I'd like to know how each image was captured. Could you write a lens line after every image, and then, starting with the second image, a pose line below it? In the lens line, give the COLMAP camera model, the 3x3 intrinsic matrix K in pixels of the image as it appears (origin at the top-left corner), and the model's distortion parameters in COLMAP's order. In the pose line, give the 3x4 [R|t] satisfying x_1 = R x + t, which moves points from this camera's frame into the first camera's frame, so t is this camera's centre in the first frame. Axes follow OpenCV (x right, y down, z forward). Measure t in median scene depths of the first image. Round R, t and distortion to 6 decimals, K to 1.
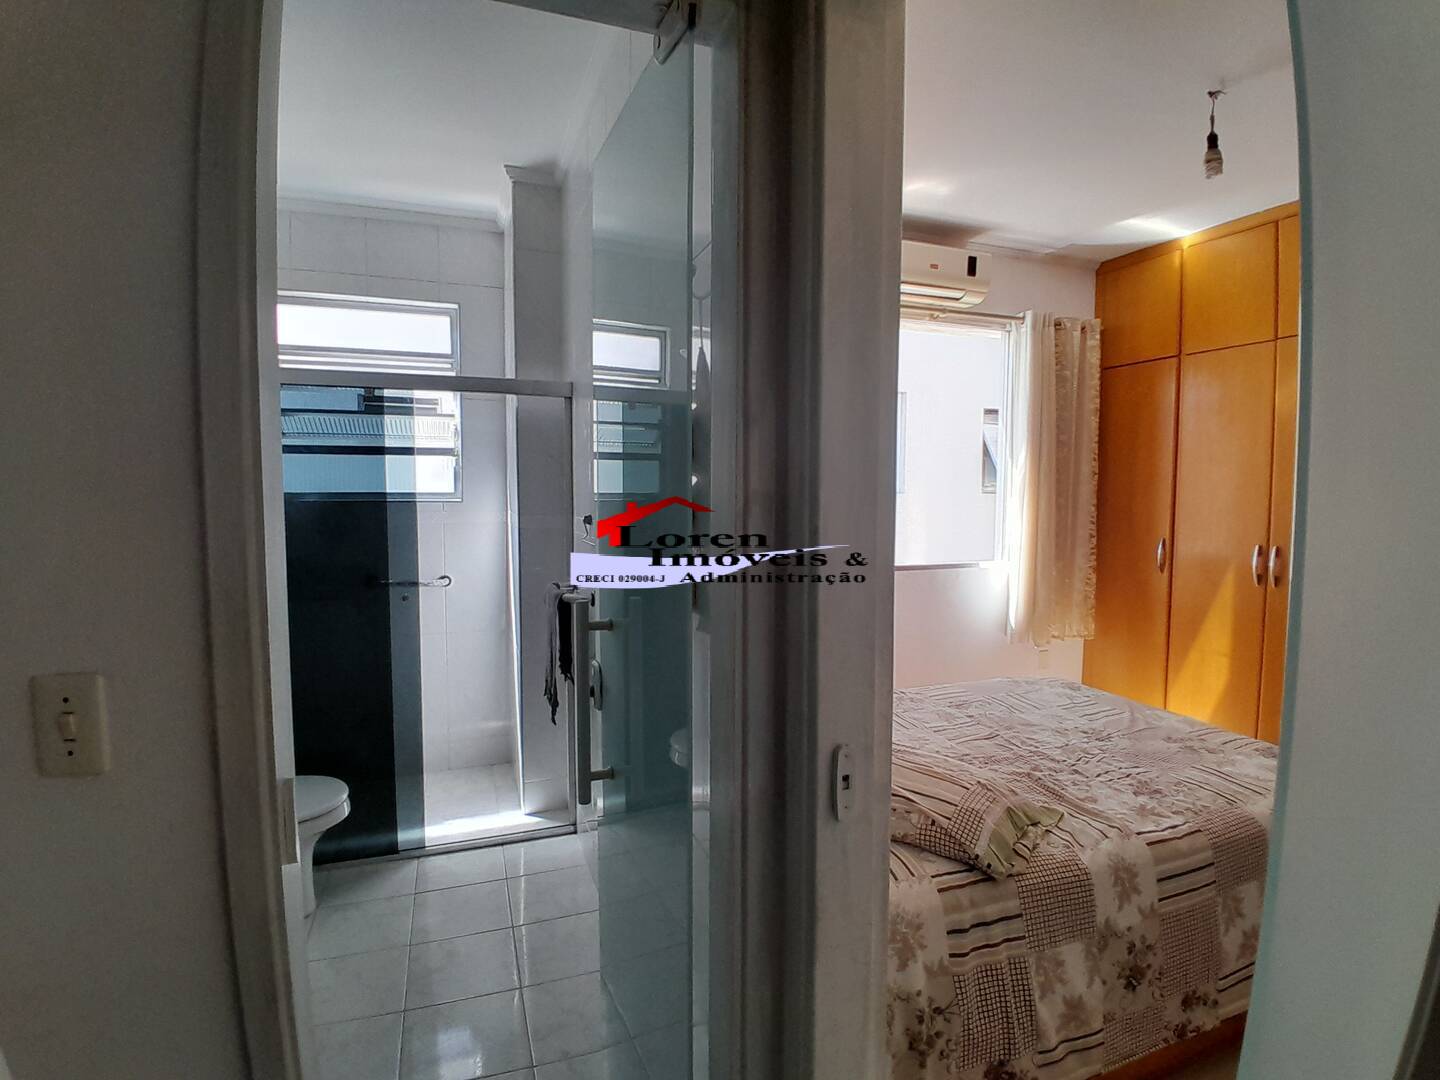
lens RADIAL K [[731.5, 0, 720.0], [0, 731.5, 540.0], [0, 0, 1]] dist [0.021952, -0.068572]
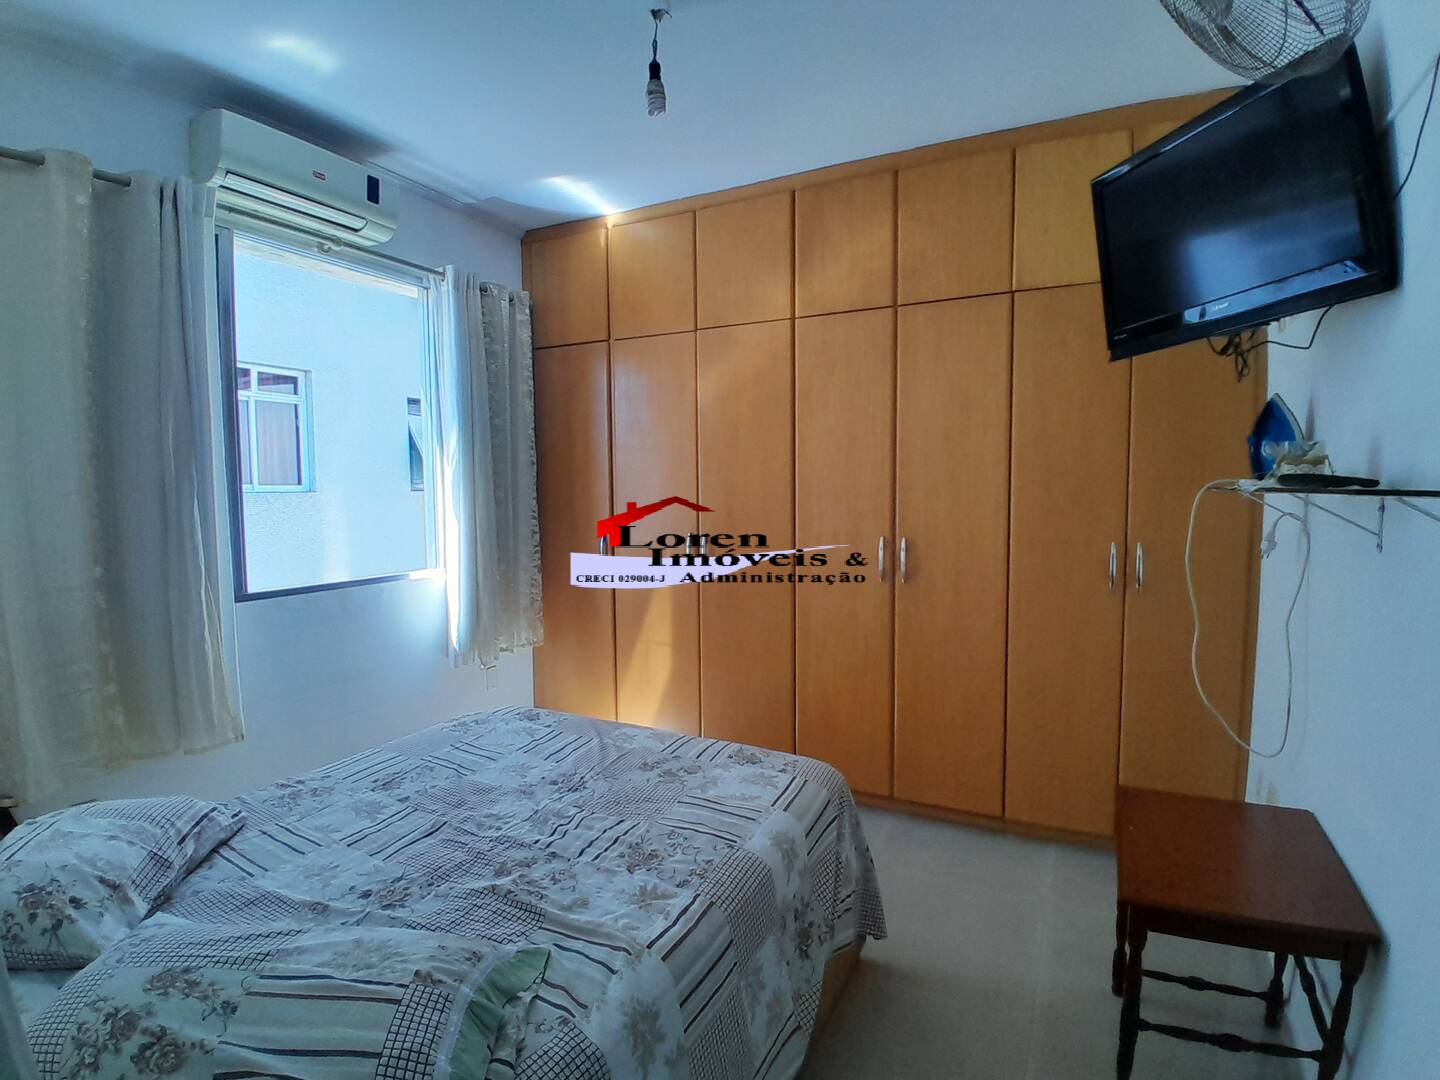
lens RADIAL K [[731.5, 0, 720.0], [0, 731.5, 540.0], [0, 0, 1]] dist [0.021952, -0.068572]
pose [[0.740609, -0.058239, 0.669407, 0.108314], [0.057958, 0.998061, 0.022710, -0.005297], [-0.669431, 0.021978, 0.742549, 0.265061]]
